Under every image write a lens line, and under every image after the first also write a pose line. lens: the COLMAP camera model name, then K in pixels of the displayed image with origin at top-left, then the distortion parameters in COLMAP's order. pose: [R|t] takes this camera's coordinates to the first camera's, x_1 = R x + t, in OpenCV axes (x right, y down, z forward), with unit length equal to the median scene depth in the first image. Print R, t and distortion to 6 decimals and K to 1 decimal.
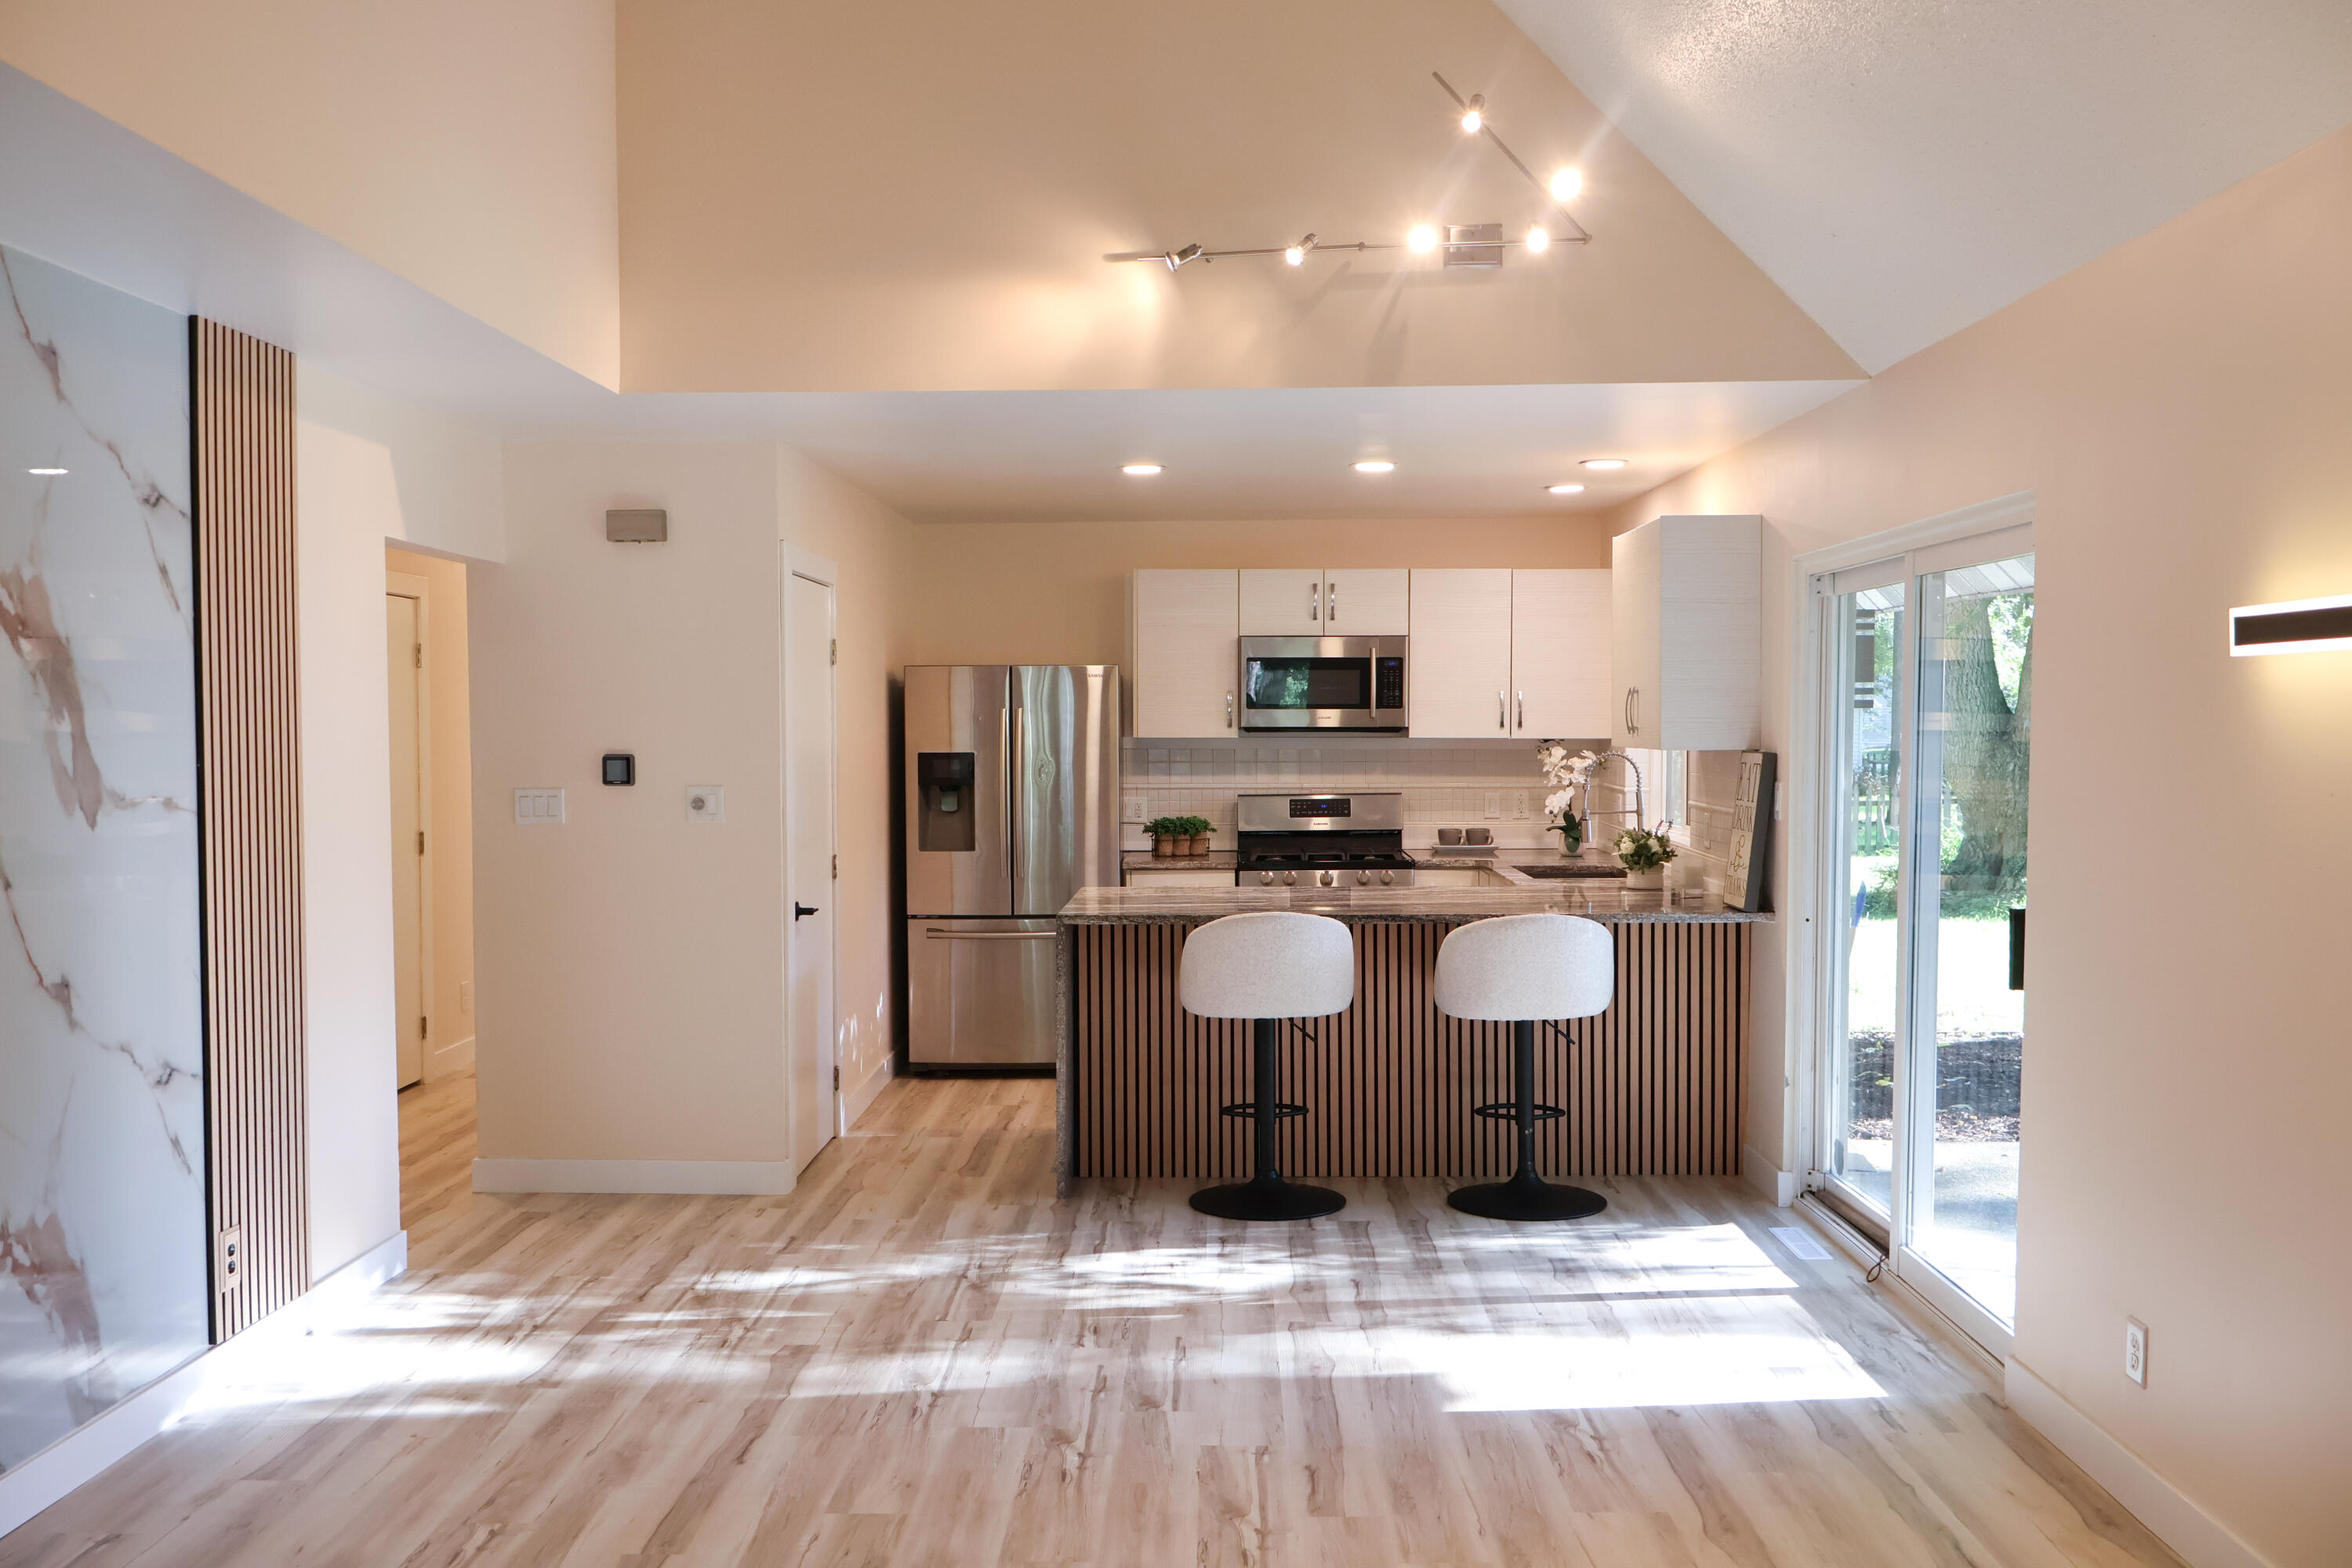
lens RADIAL K [[1936.6, 0, 1176.0], [0, 1936.6, 784.0], [0, 0, 1]] dist [0.003638, -0.002783]
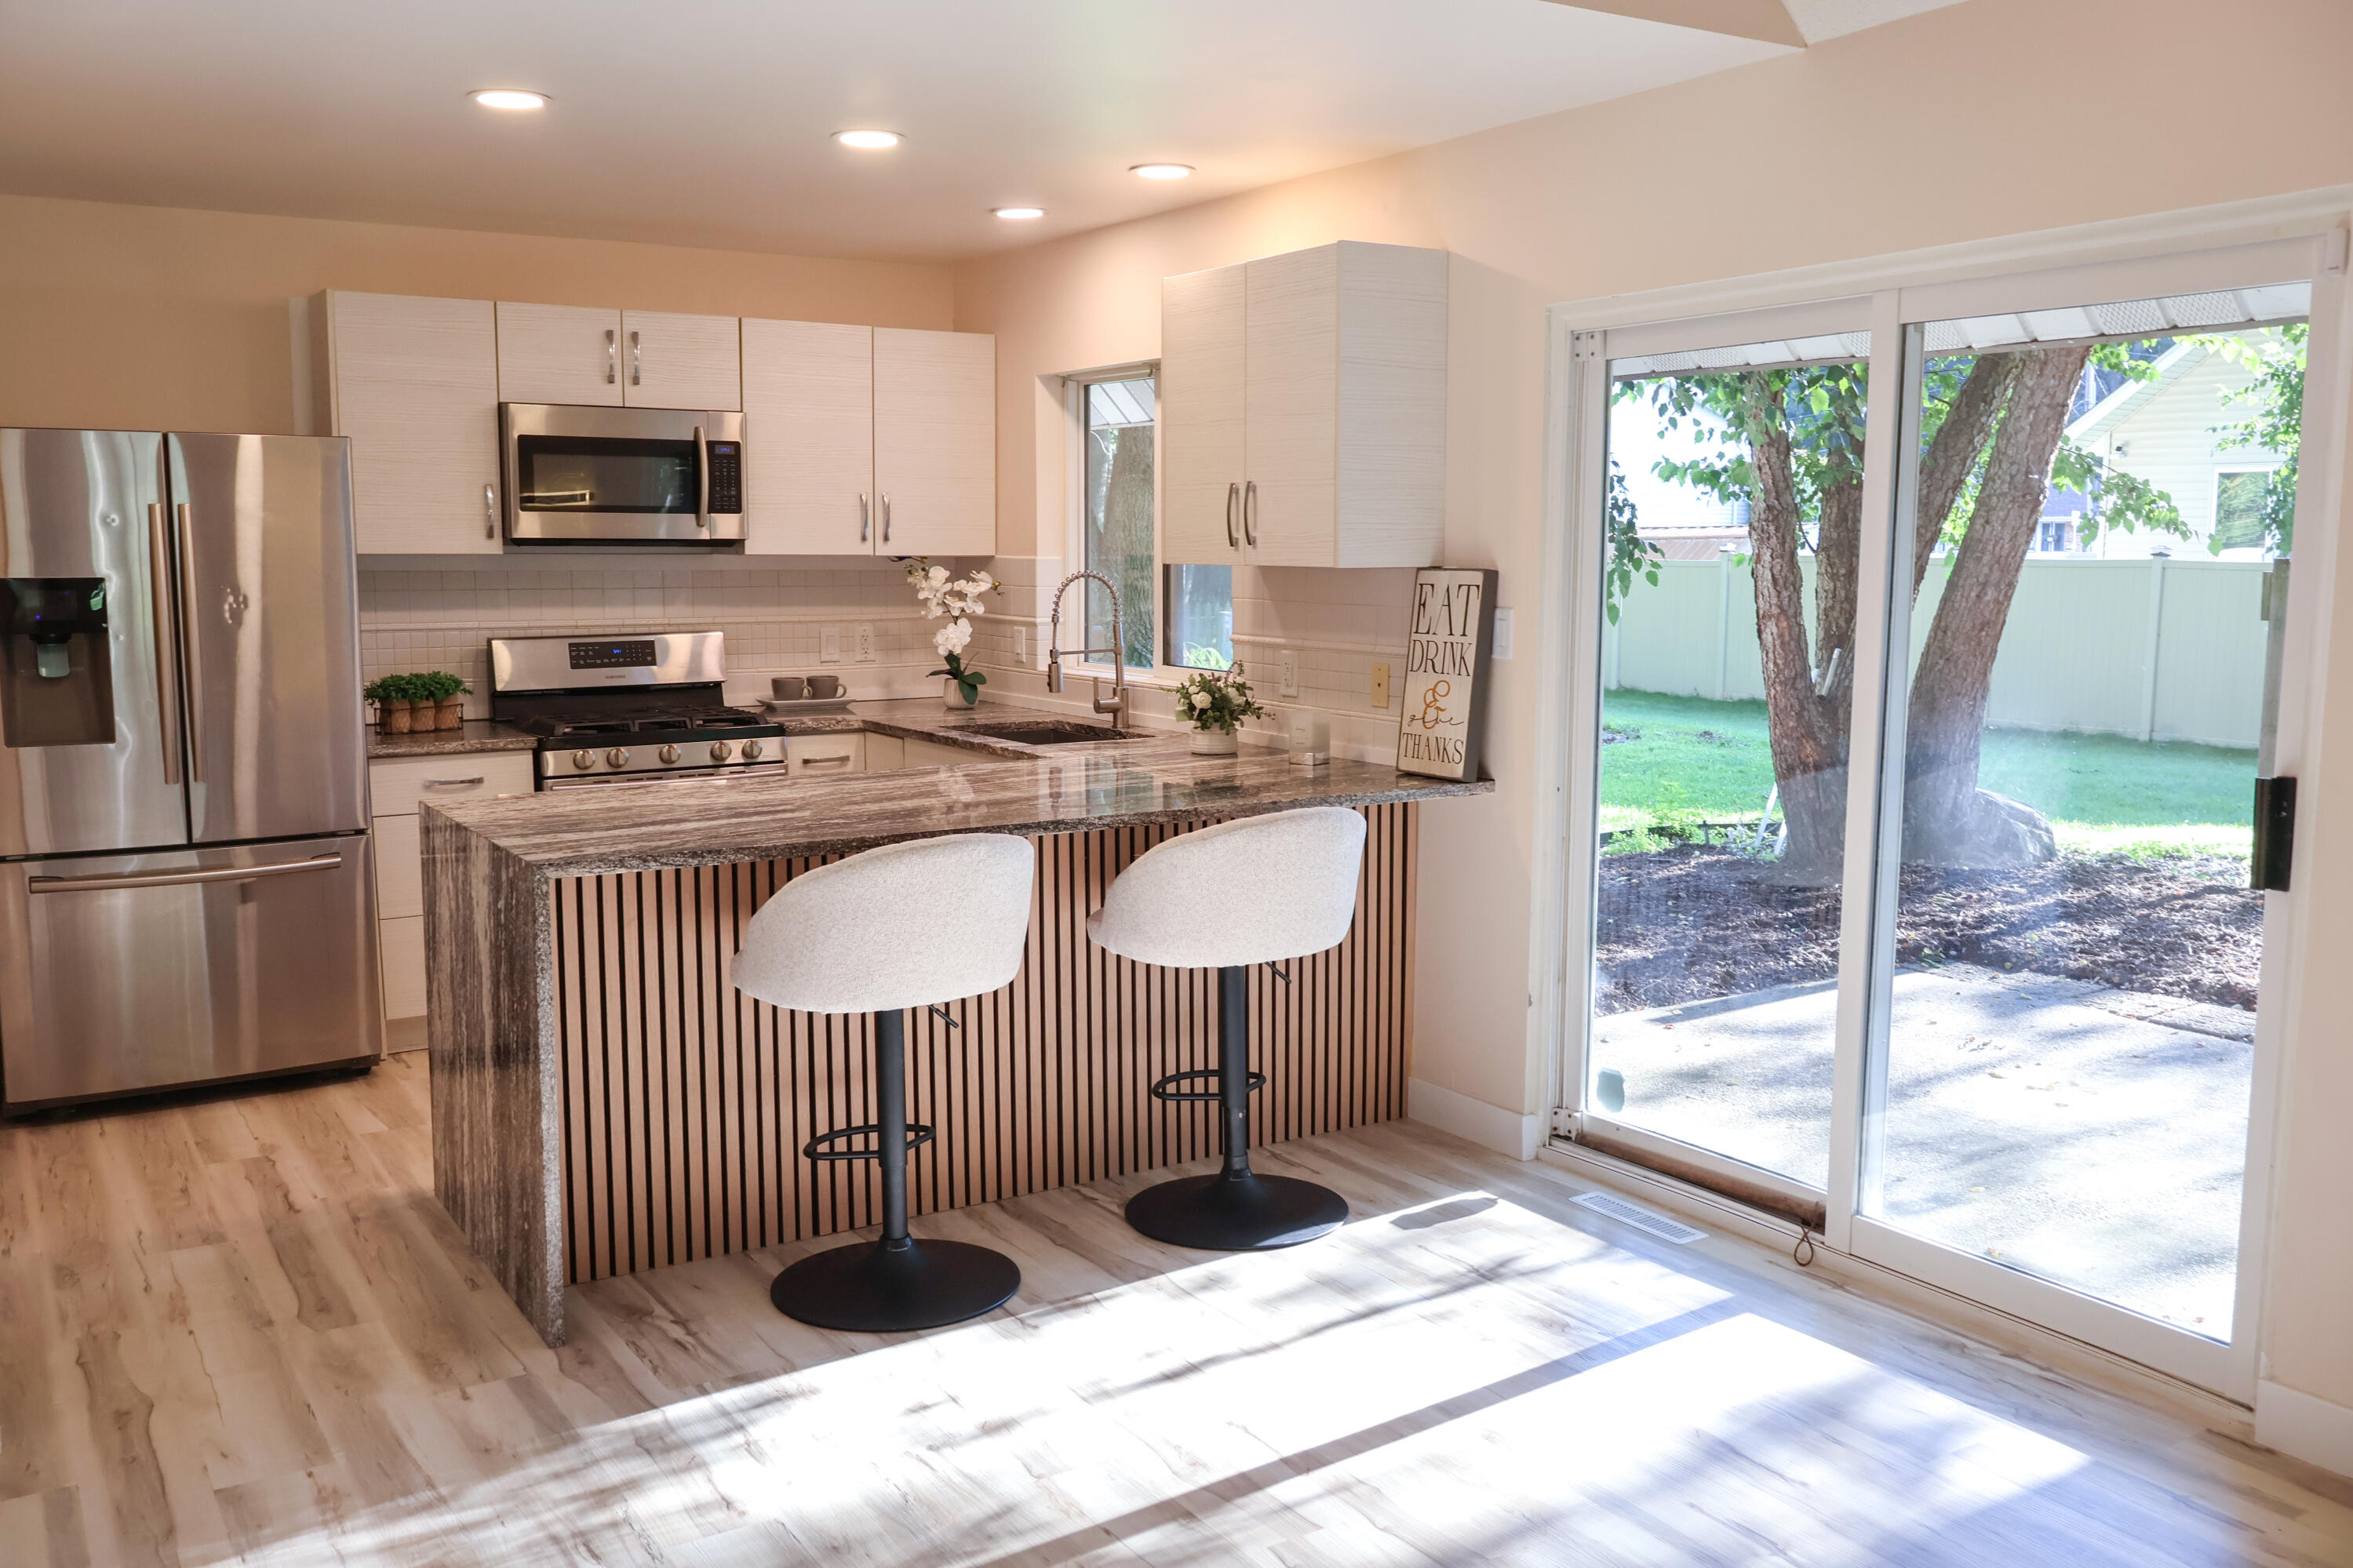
lens RADIAL K [[1873.6, 0, 1176.5], [0, 1873.6, 784.0], [0, 0, 1]] dist [-0.043623, -0.000515]
pose [[0.828584, -0.063574, 0.556244, -0.142324], [0.011654, 0.995275, 0.096391, -0.003846], [-0.559744, -0.073385, 0.825410, 0.329702]]
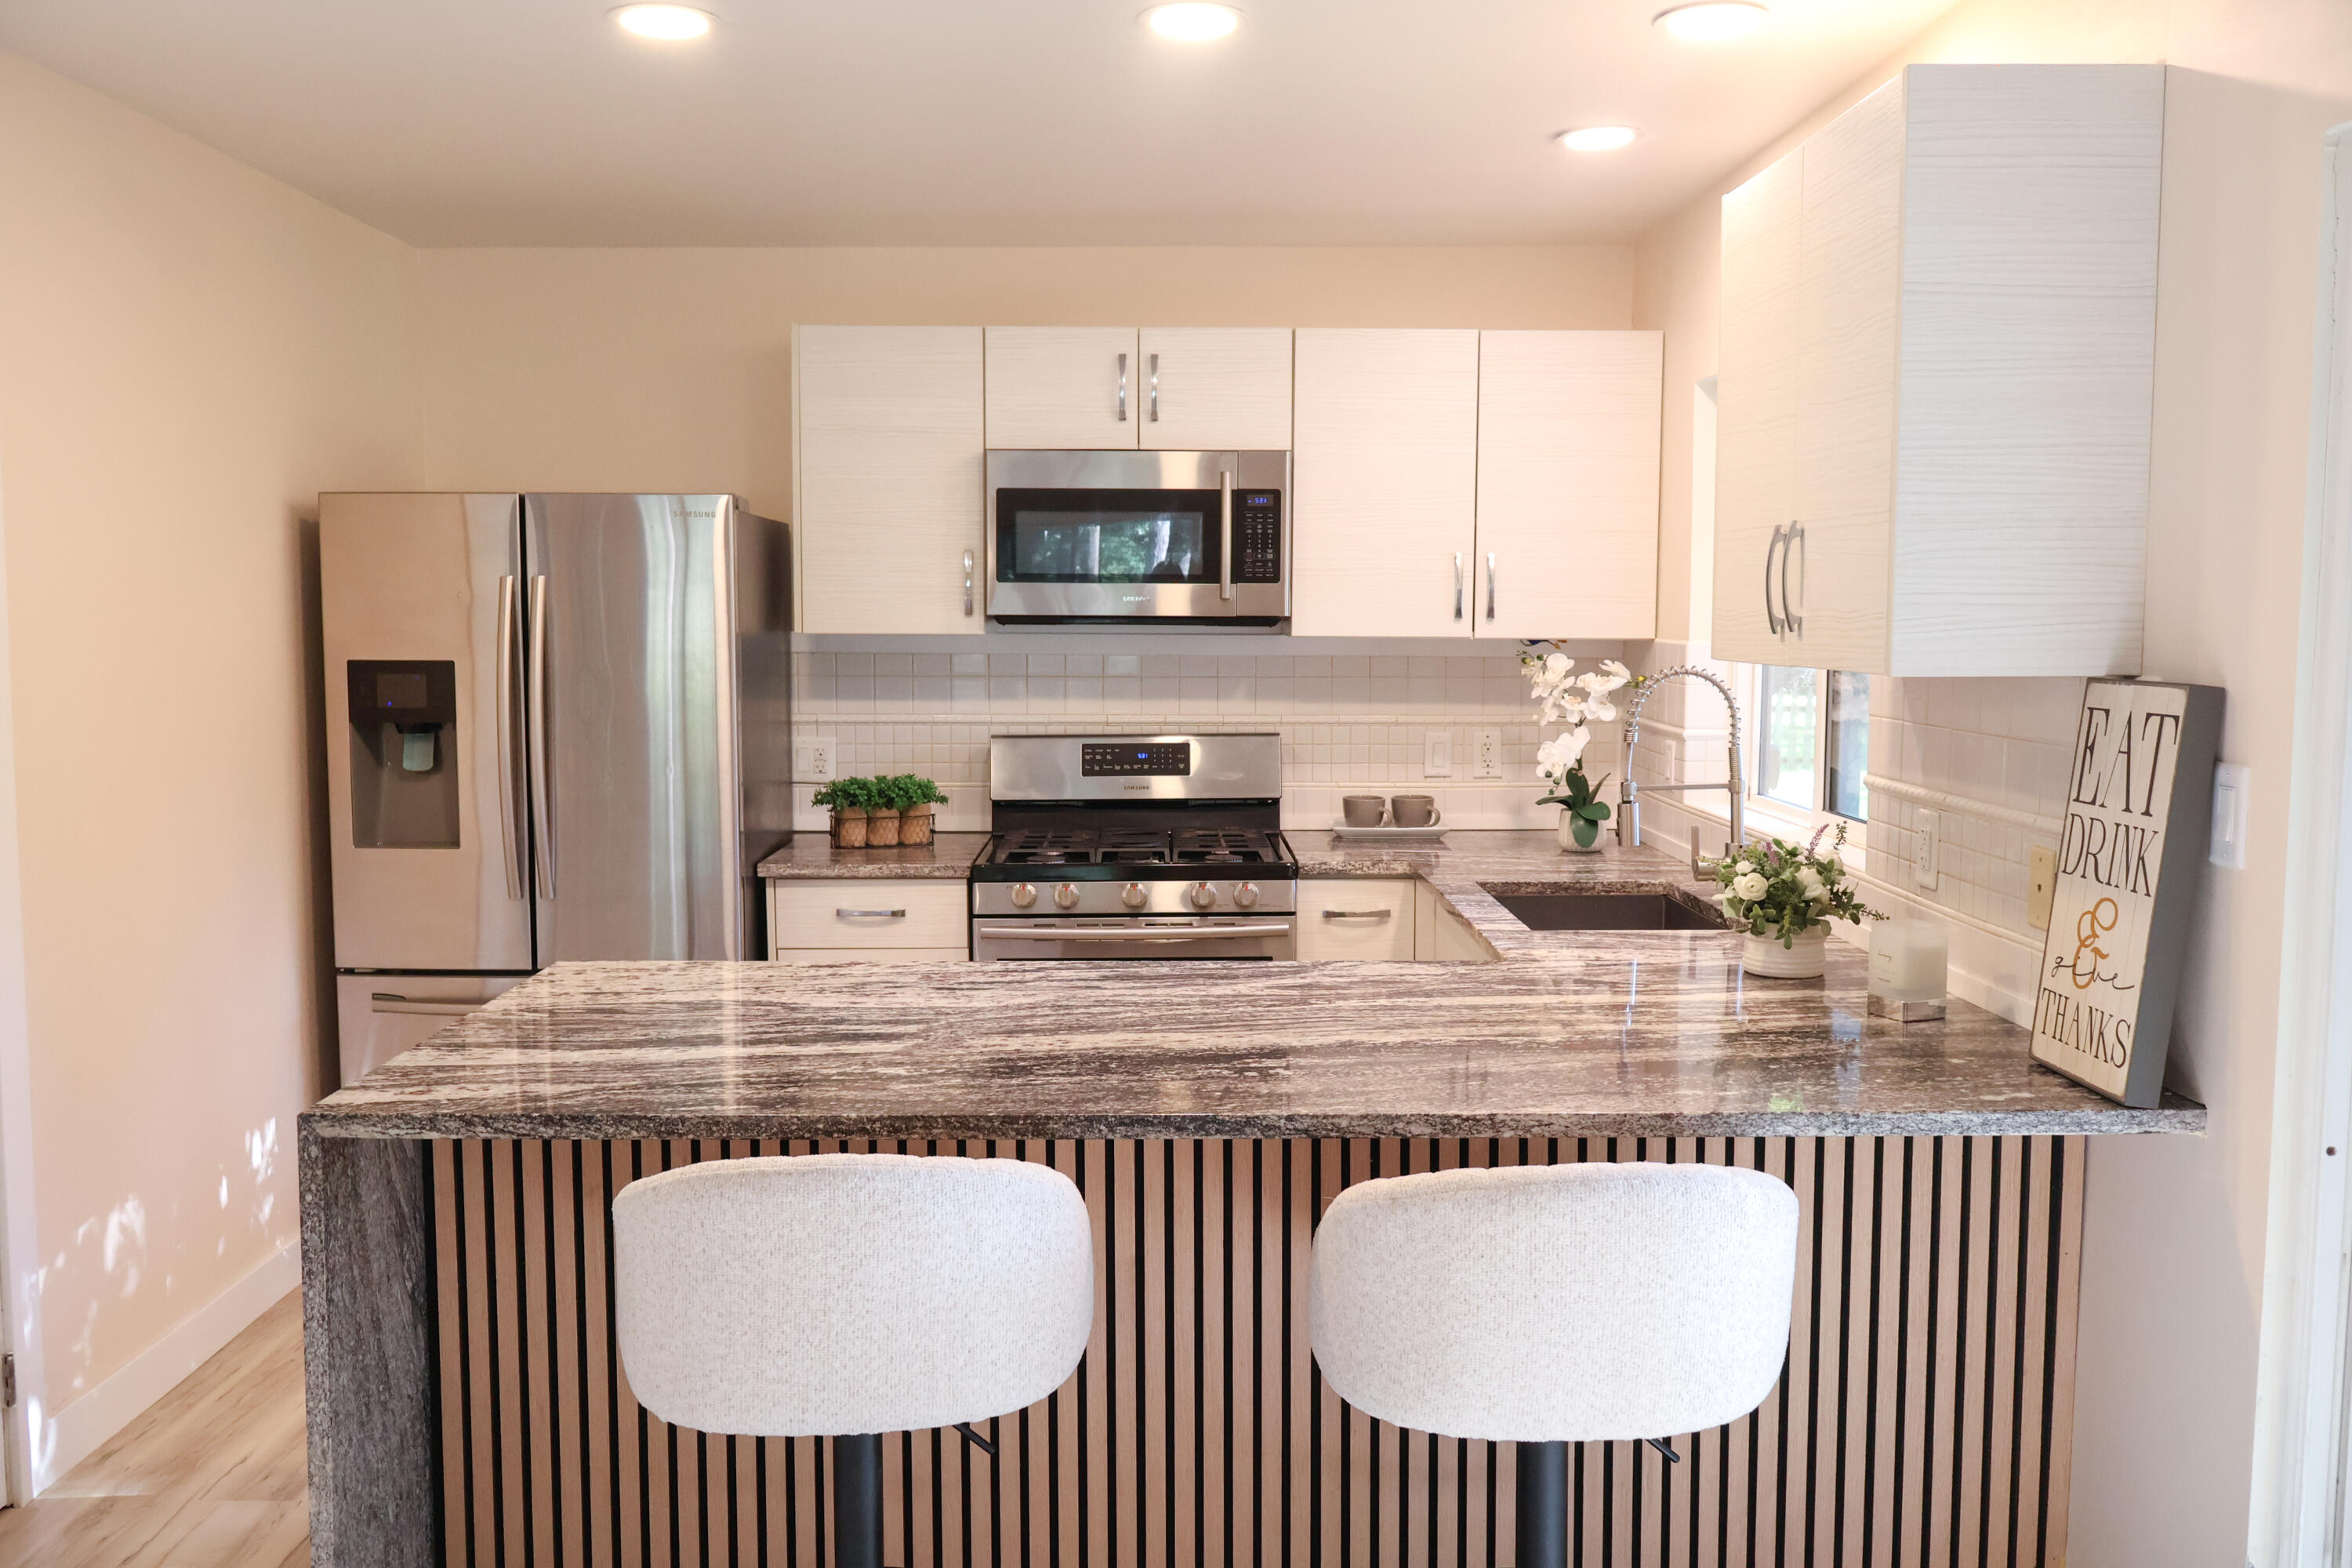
lens RADIAL K [[1937.0, 0, 1173.7], [0, 1937.0, 754.9], [0, 0, 1]] dist [-0.007860, -0.005148]
pose [[0.999295, 0.002805, 0.037443, 0.066569], [-0.004354, 0.999135, 0.041356, -0.012687], [-0.037295, -0.041490, 0.998443, 0.450475]]
